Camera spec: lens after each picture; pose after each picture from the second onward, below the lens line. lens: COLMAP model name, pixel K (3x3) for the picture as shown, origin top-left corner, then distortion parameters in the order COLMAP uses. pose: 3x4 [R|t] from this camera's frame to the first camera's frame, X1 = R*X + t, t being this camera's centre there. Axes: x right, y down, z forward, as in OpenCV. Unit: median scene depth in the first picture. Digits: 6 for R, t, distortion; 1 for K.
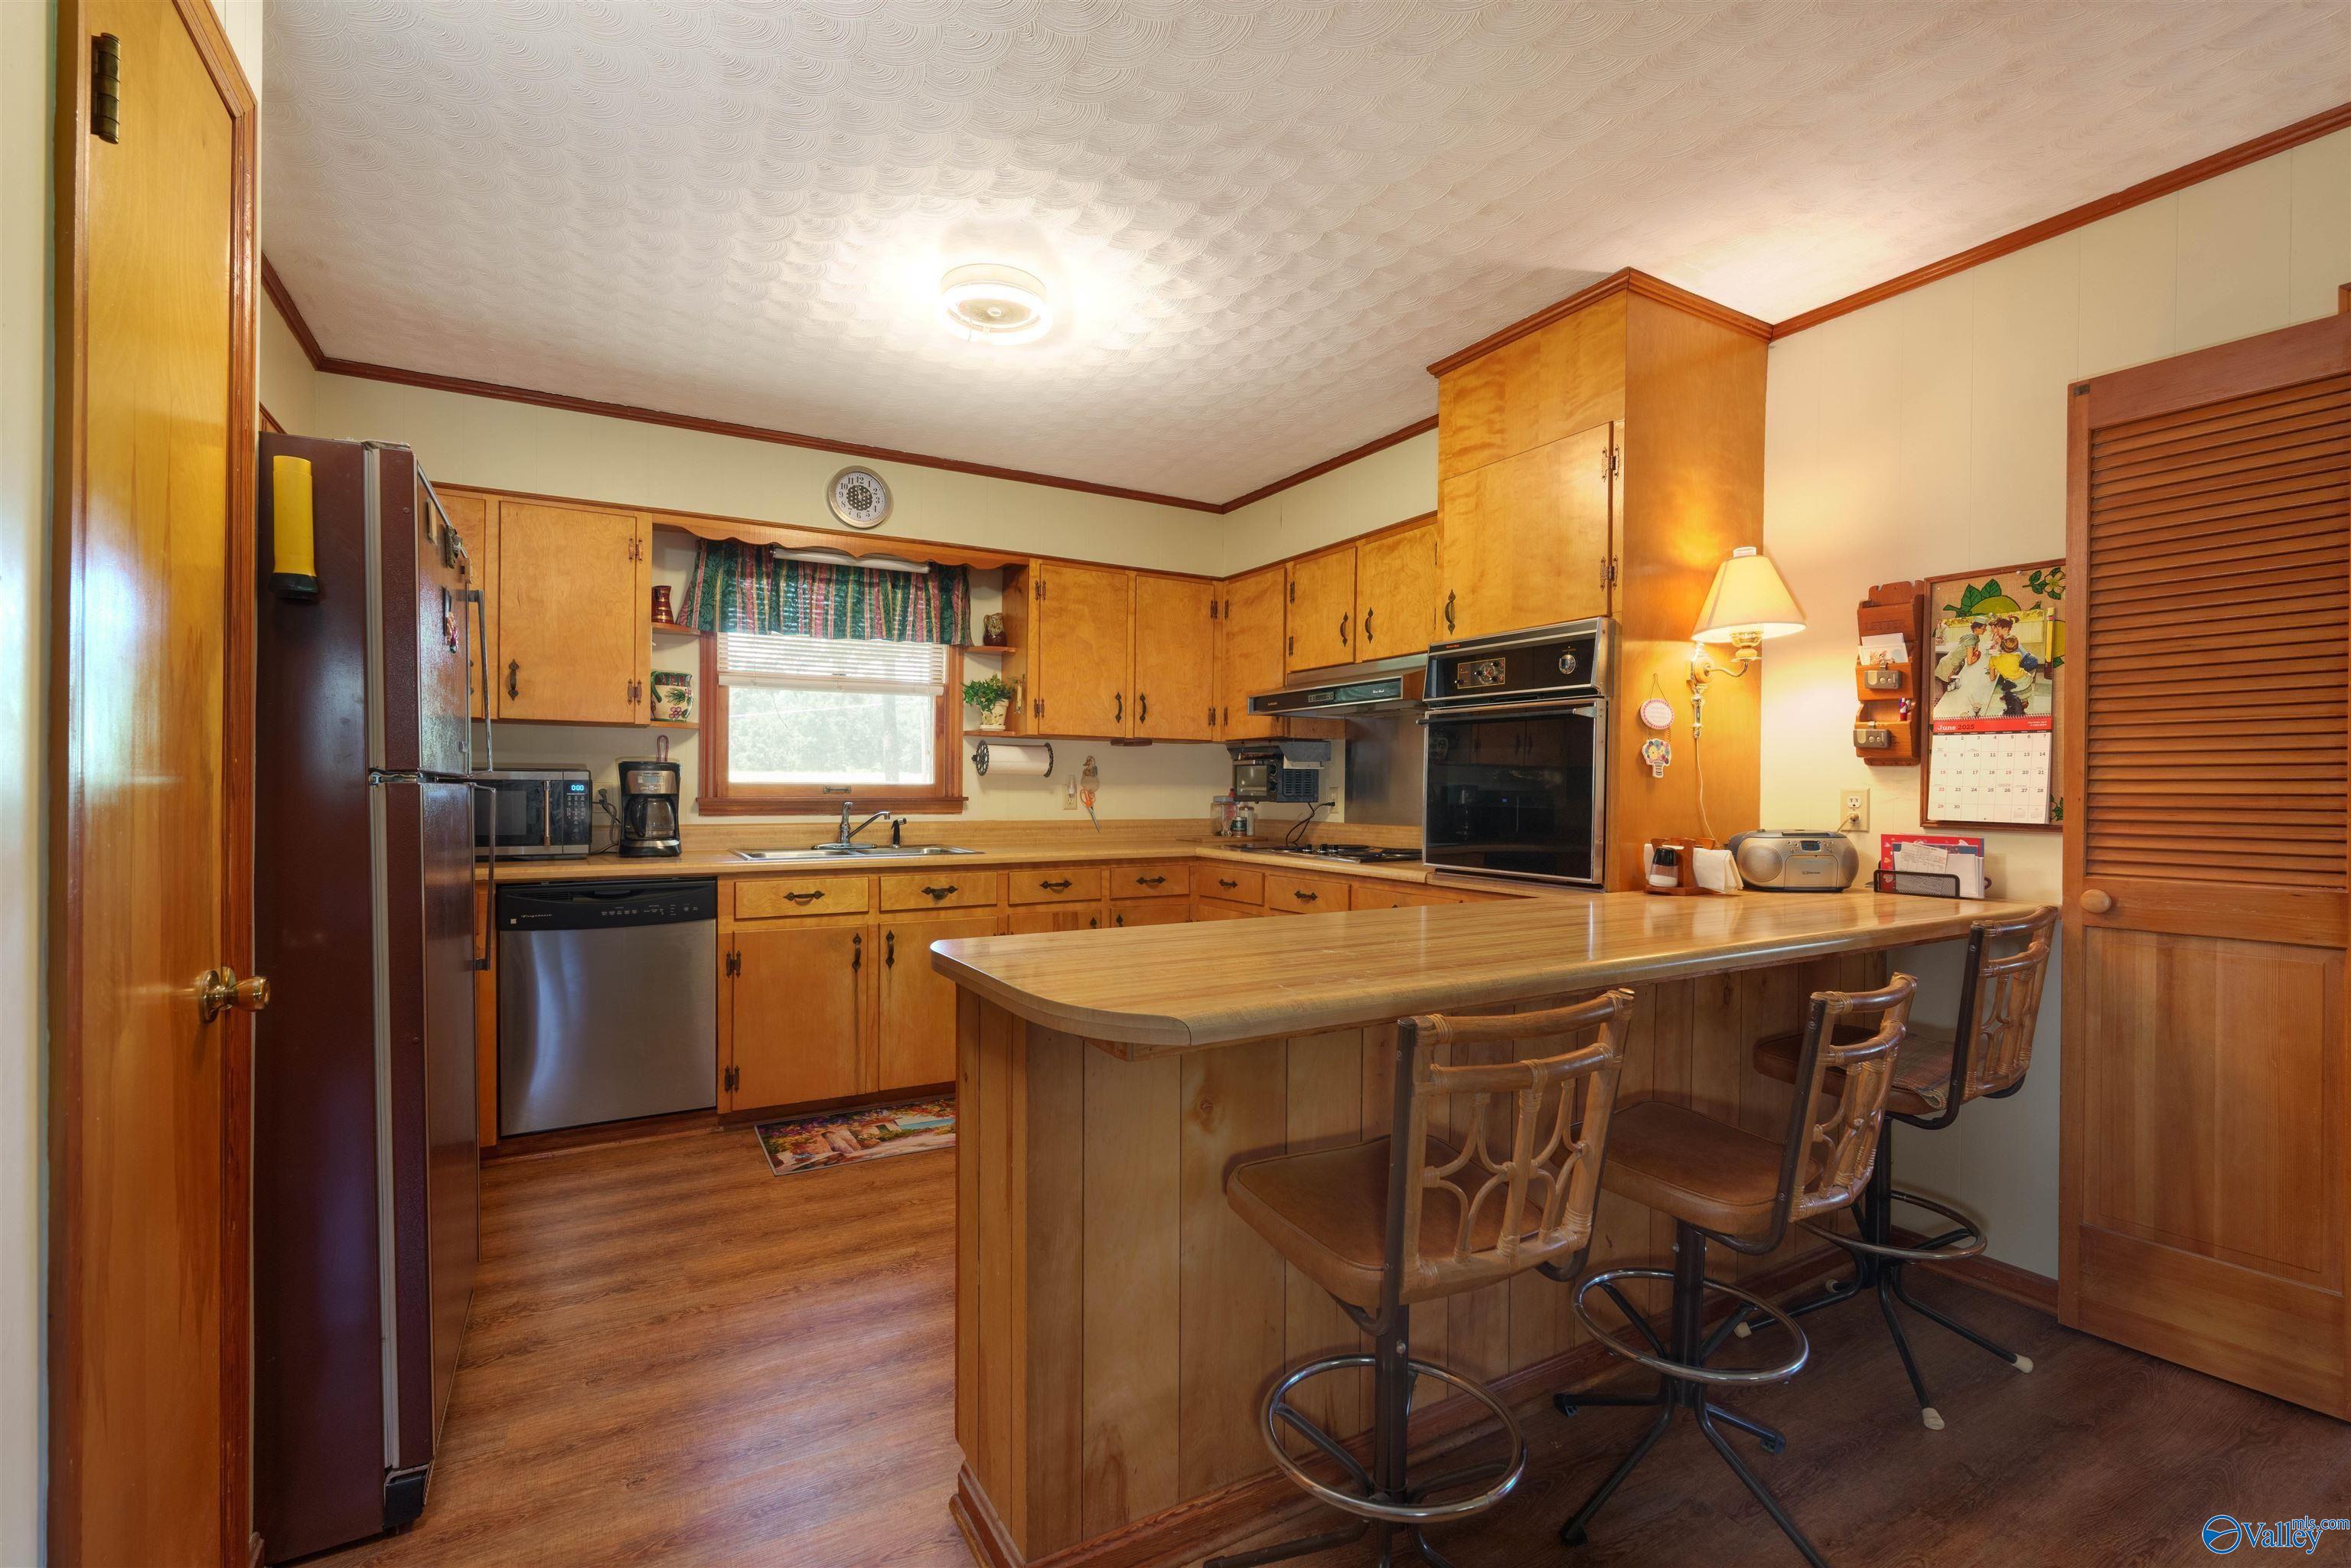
lens RADIAL K [[1027.6, 0, 1175.5], [0, 1027.6, 784.0], [0, 0, 1]] dist [-0.017808, -0.000074]
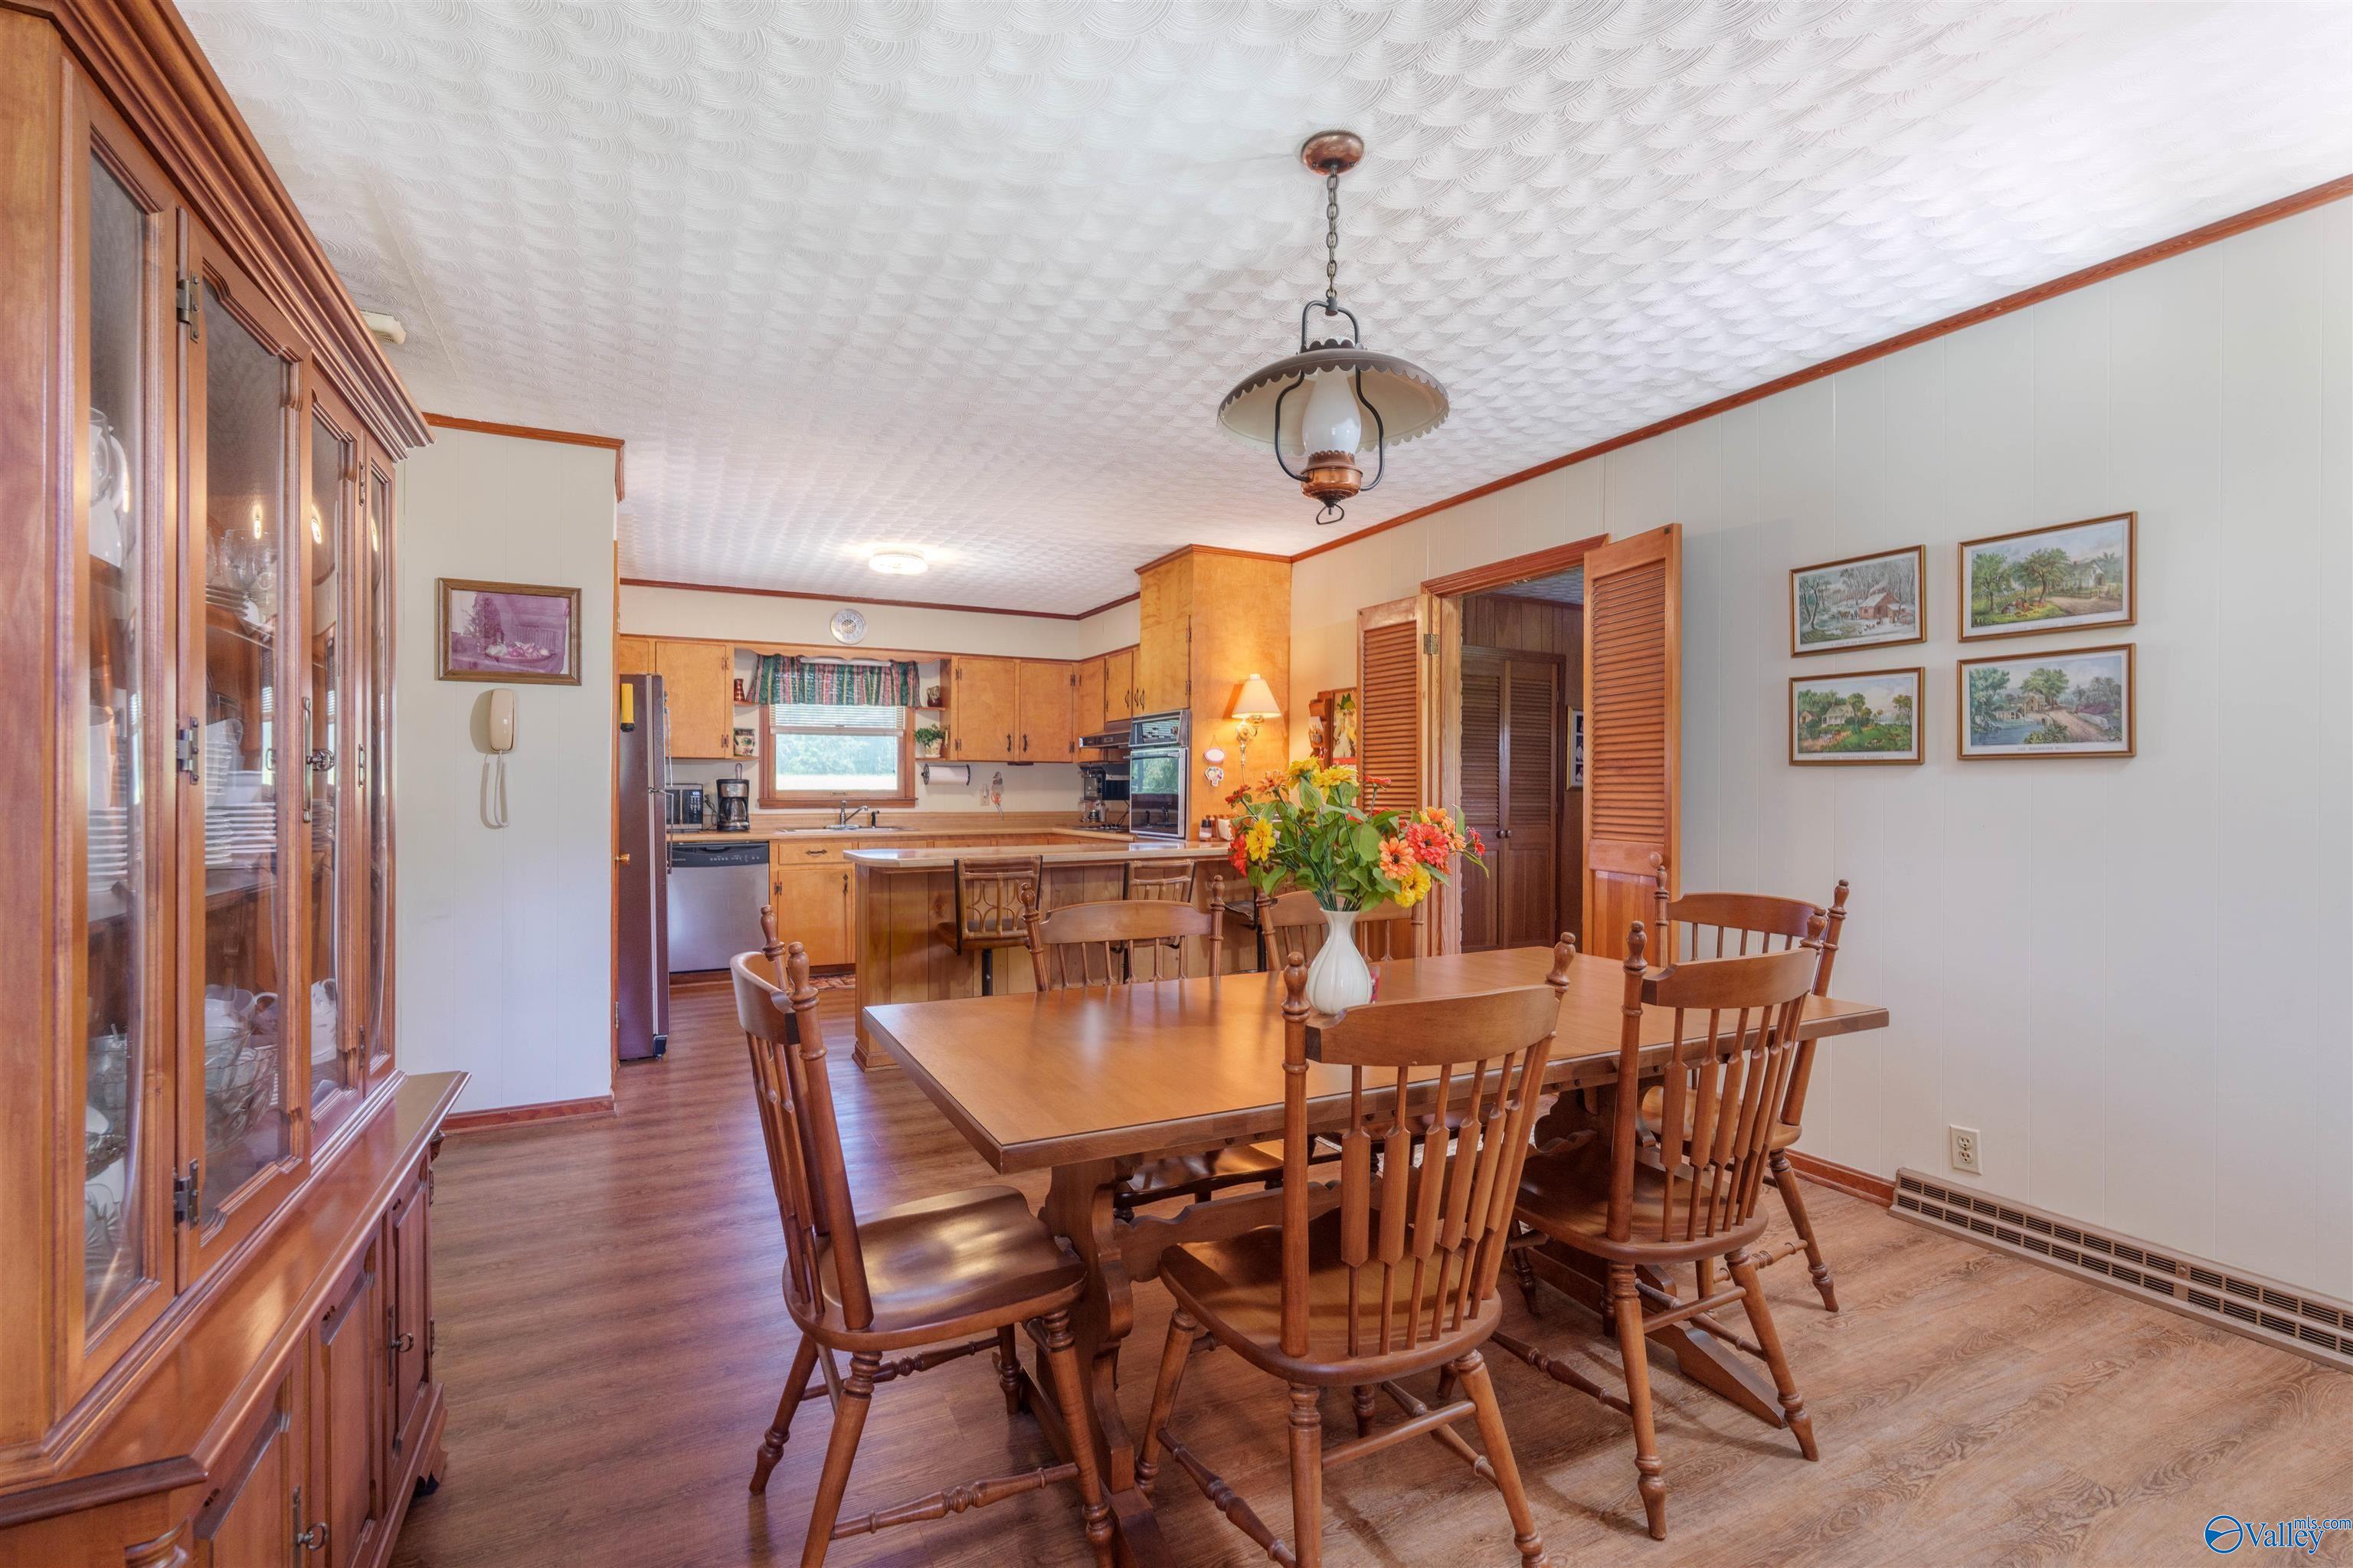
lens RADIAL K [[1066.5, 0, 1176.5], [0, 1066.5, 784.0], [0, 0, 1]] dist [-0.000600, -0.000112]
pose [[0.998326, -0.005112, -0.057617, 0.337673], [0.004997, 0.999985, -0.002149, -0.004131], [0.057627, 0.001857, 0.998336, -0.748628]]
